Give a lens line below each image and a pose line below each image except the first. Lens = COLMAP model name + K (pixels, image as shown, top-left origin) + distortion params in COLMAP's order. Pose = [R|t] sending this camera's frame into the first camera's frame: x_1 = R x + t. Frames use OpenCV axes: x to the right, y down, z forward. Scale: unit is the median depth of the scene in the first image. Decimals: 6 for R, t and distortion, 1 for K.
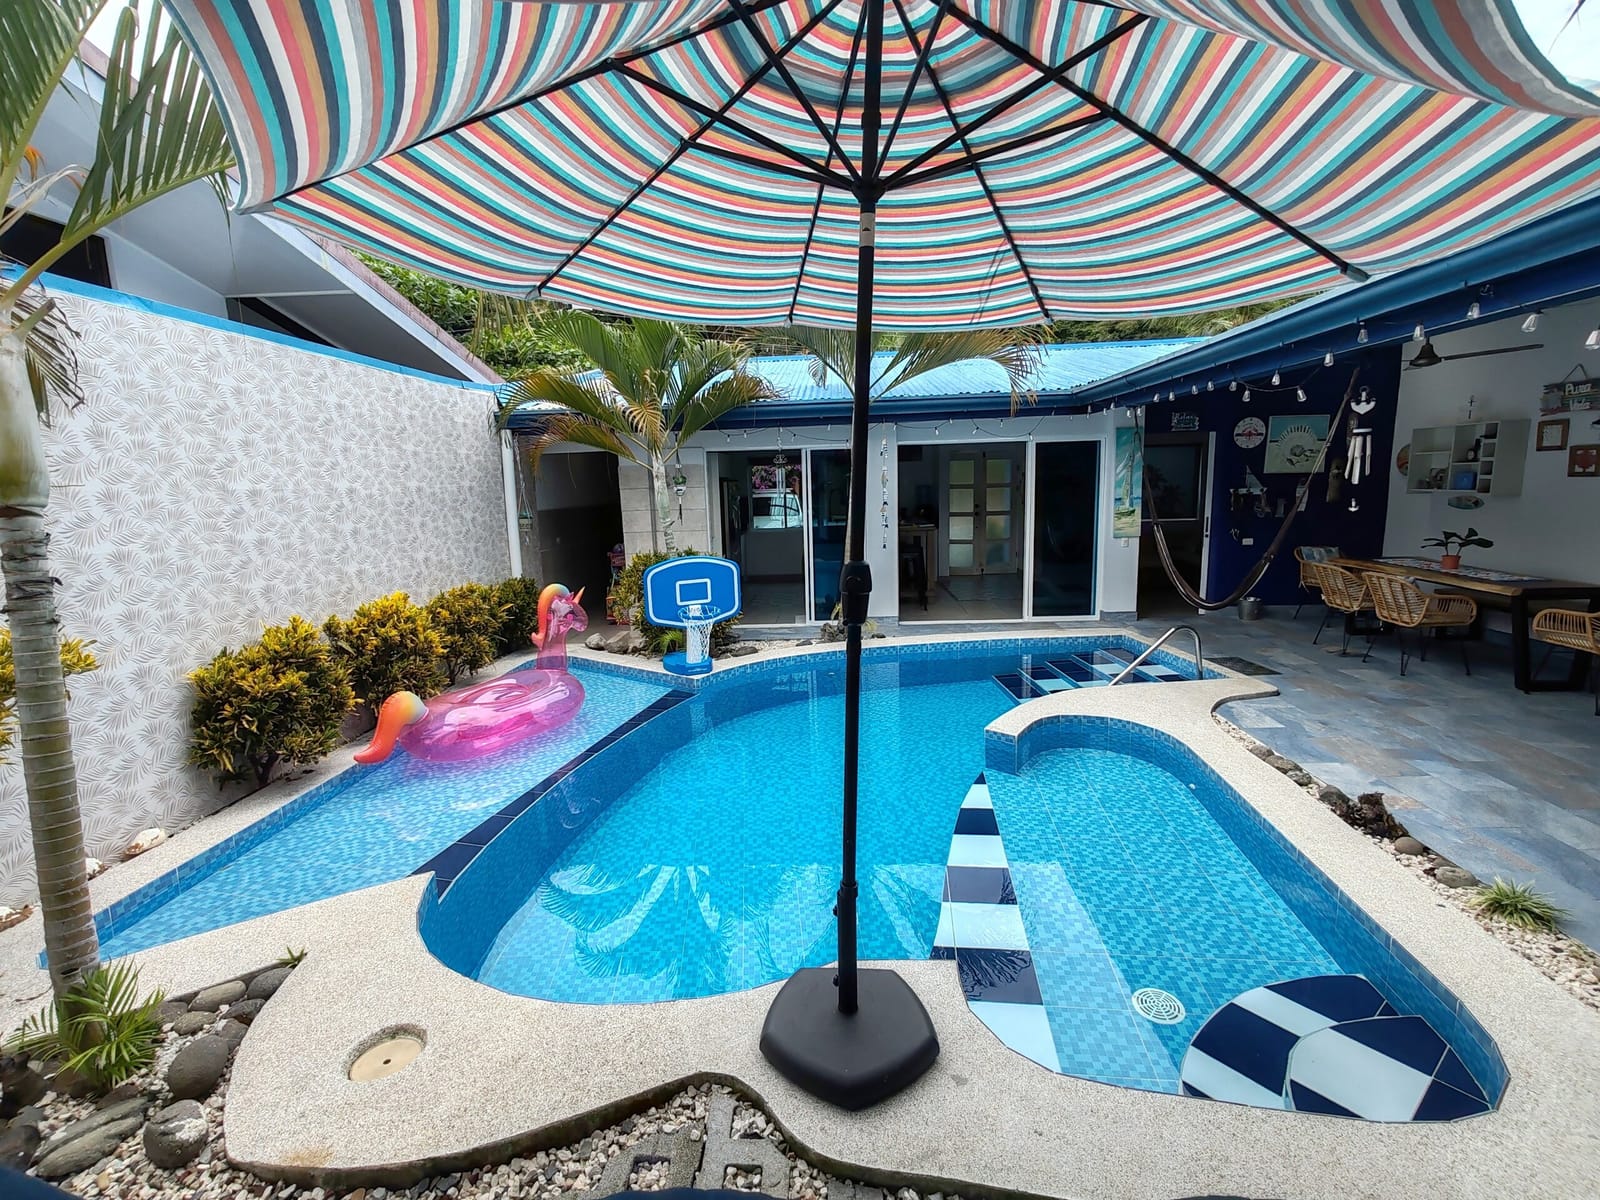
lens RADIAL K [[734.6, 0, 792.6], [0, 734.6, 592.4], [0, 0, 1]] dist [0.002284, 0.000465]
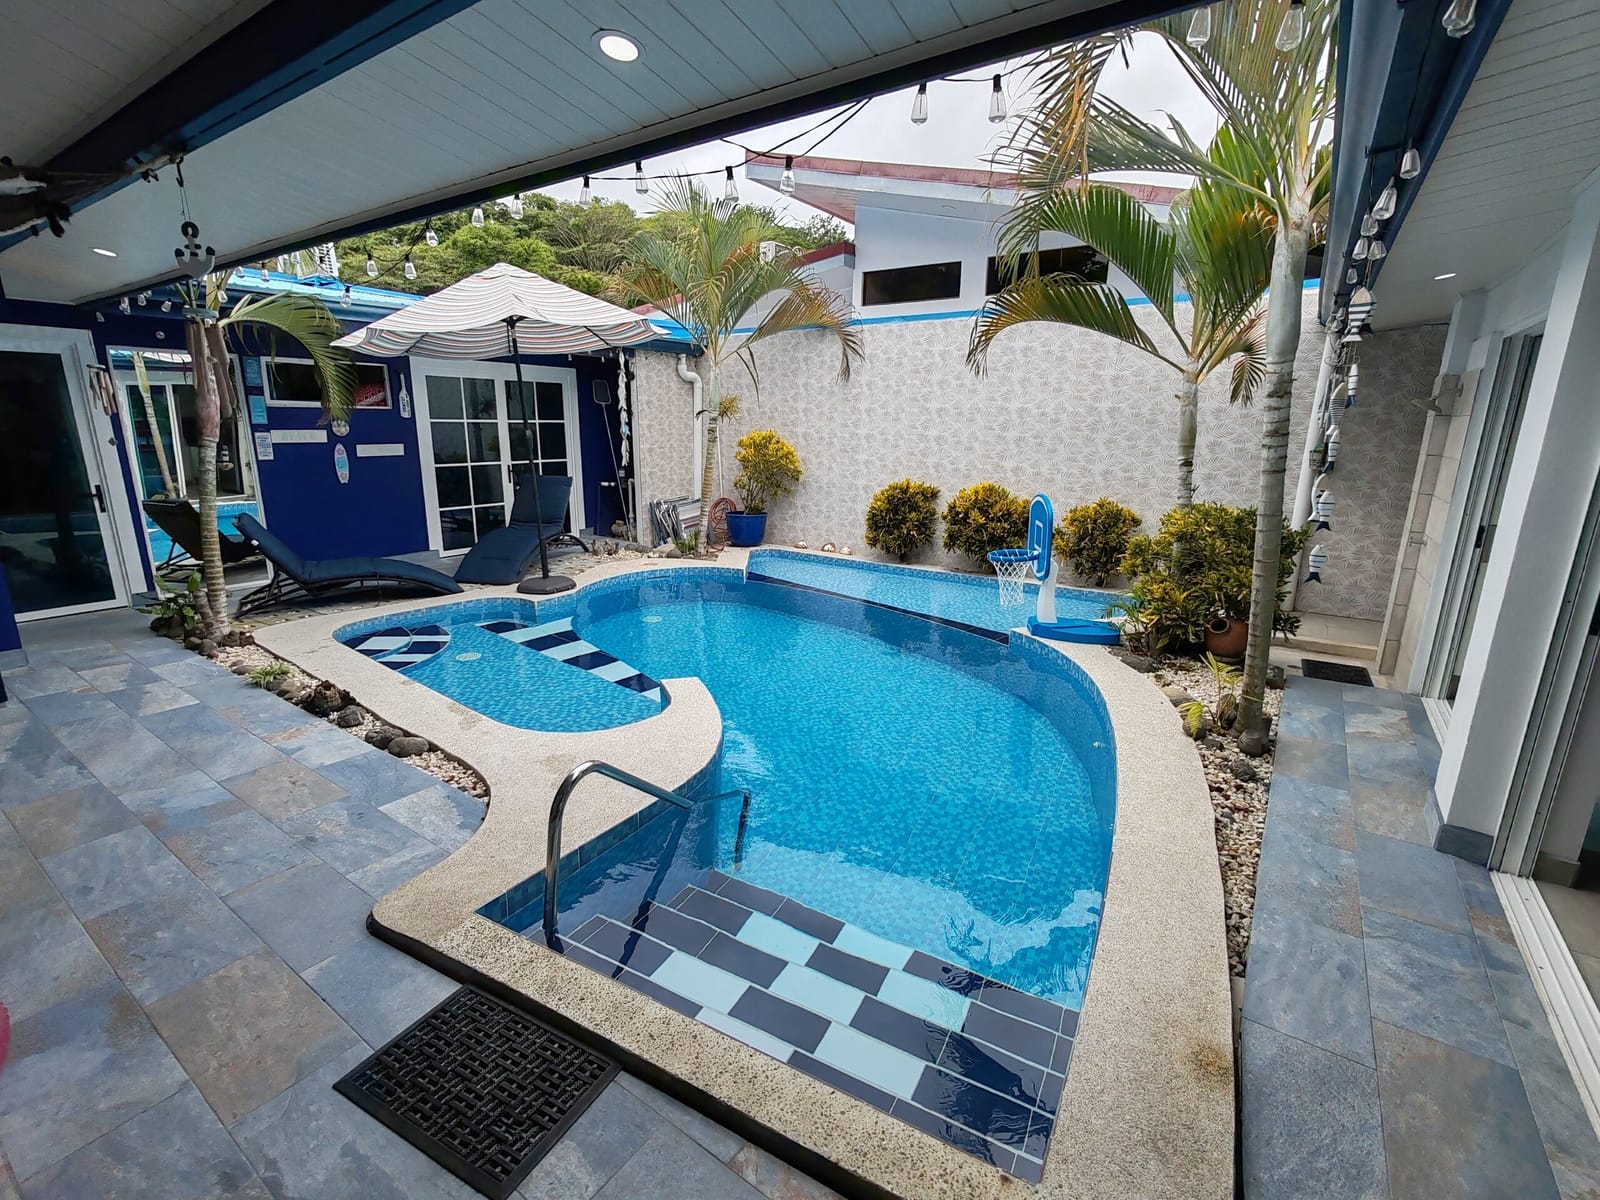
lens RADIAL K [[727.8, 0, 791.8], [0, 727.8, 597.1], [0, 0, 1]] dist [0.002105, 0.001311]
pose [[-0.526168, 0.222240, -0.820827, 0.956703], [-0.126735, 0.933973, 0.334115, -0.238585], [0.840883, 0.279828, -0.463261, 1.538545]]
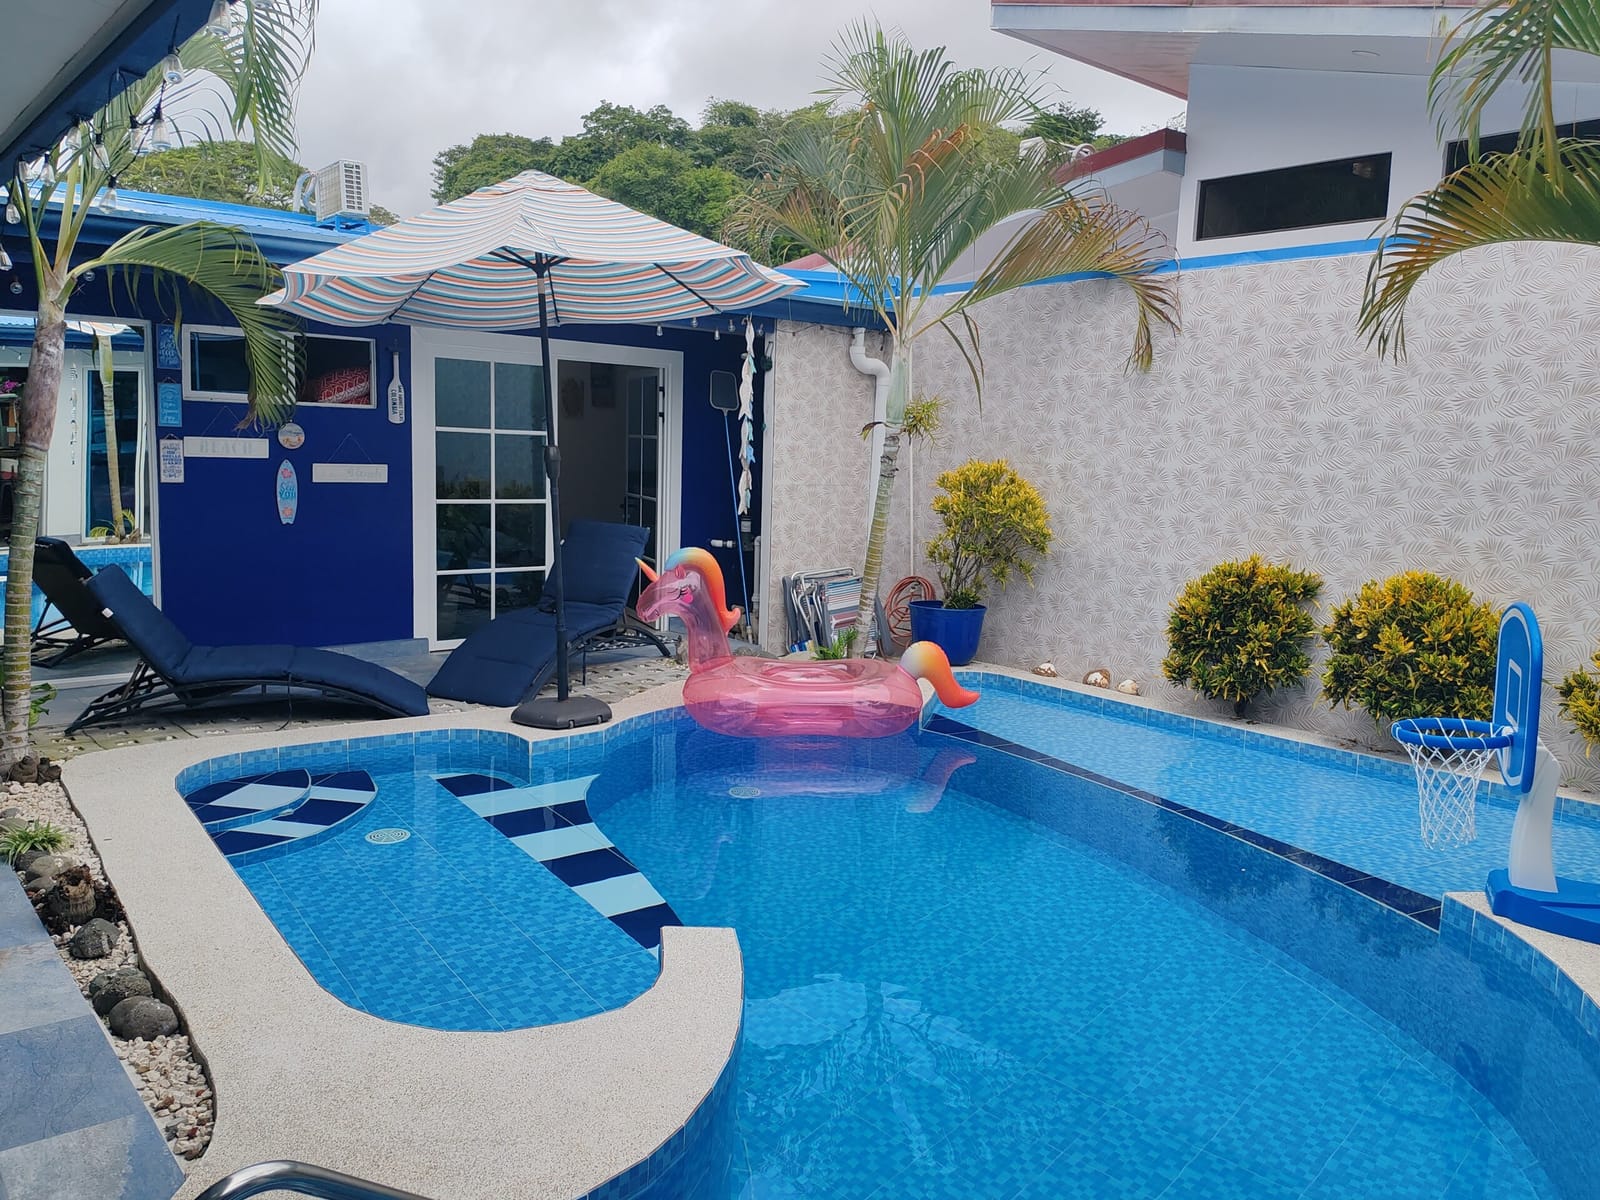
lens RADIAL K [[1200.3, 0, 796.9], [0, 1200.3, 602.4], [0, 0, 1]] dist [0.134988, -0.220019]
pose [[-0.722529, 0.096471, -0.684577, 0.761256], [-0.118407, 0.958317, 0.260017, -0.225854], [0.681126, 0.268928, -0.680989, 1.536804]]
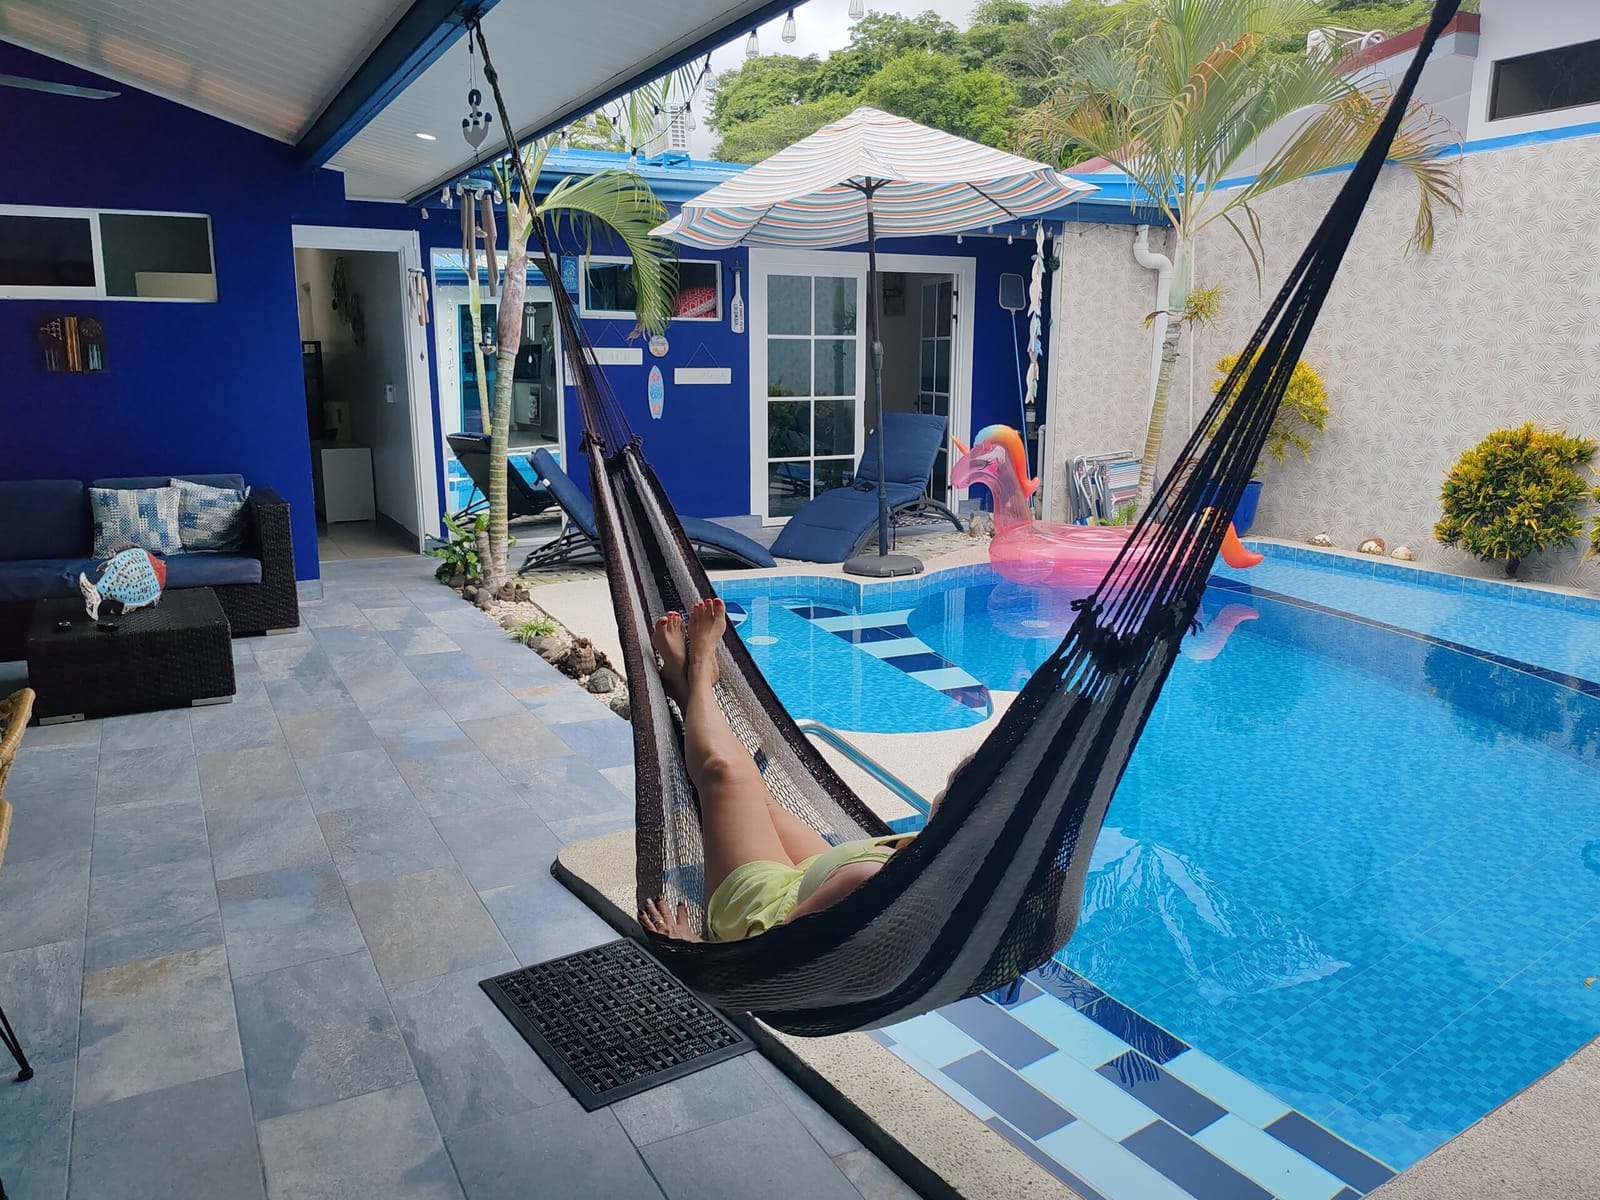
lens RADIAL K [[1203.9, 0, 800.0], [0, 1203.9, 600.0], [0, 0, 1]] dist [0.081675, -0.110078]
pose [[-0.850386, 0.133270, -0.509001, 0.970238], [-0.056954, 0.938392, 0.340848, -0.230764], [0.523067, 0.318842, -0.790405, 1.715837]]
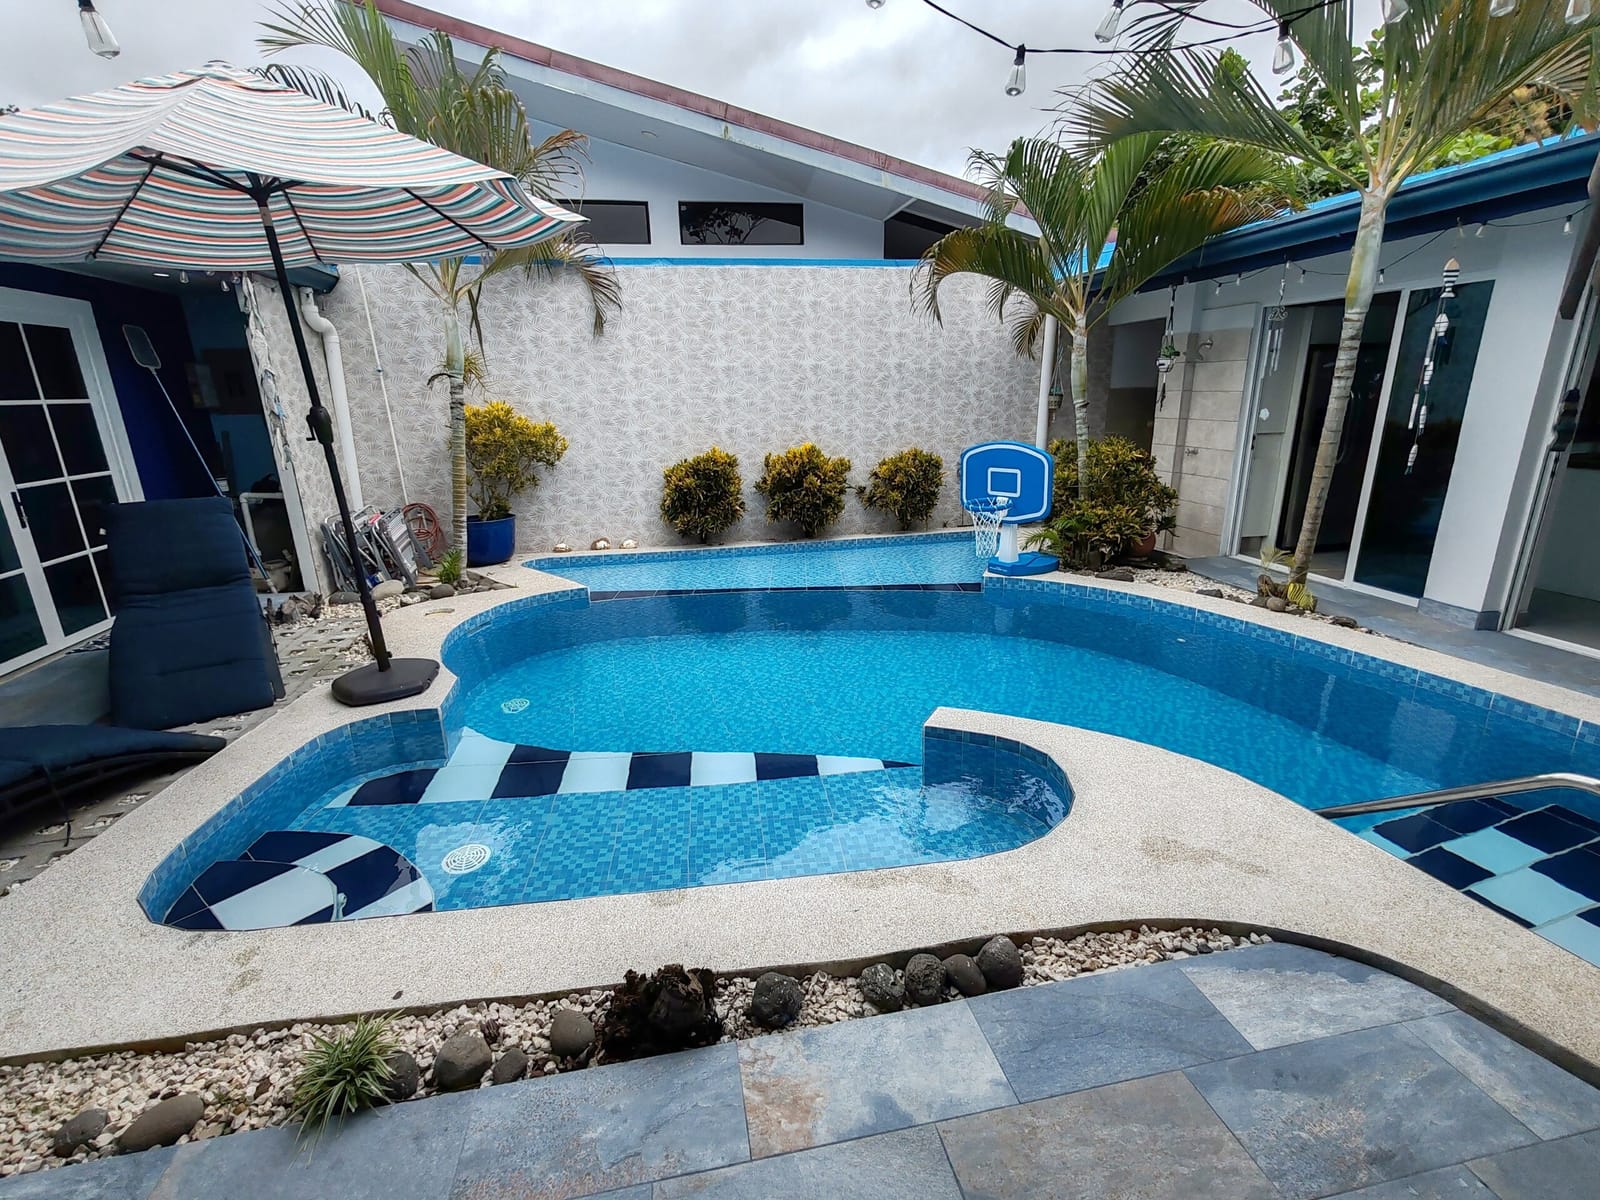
lens RADIAL K [[726.6, 0, 800.0], [0, 726.6, 600.0], [0, 0, 1]] dist [0.002119, 0.000458]
pose [[0.251054, 0.290752, -0.923274, 0.876200], [-0.131400, 0.955230, 0.265086, -0.086719], [0.959013, 0.054767, 0.278019, 0.684617]]
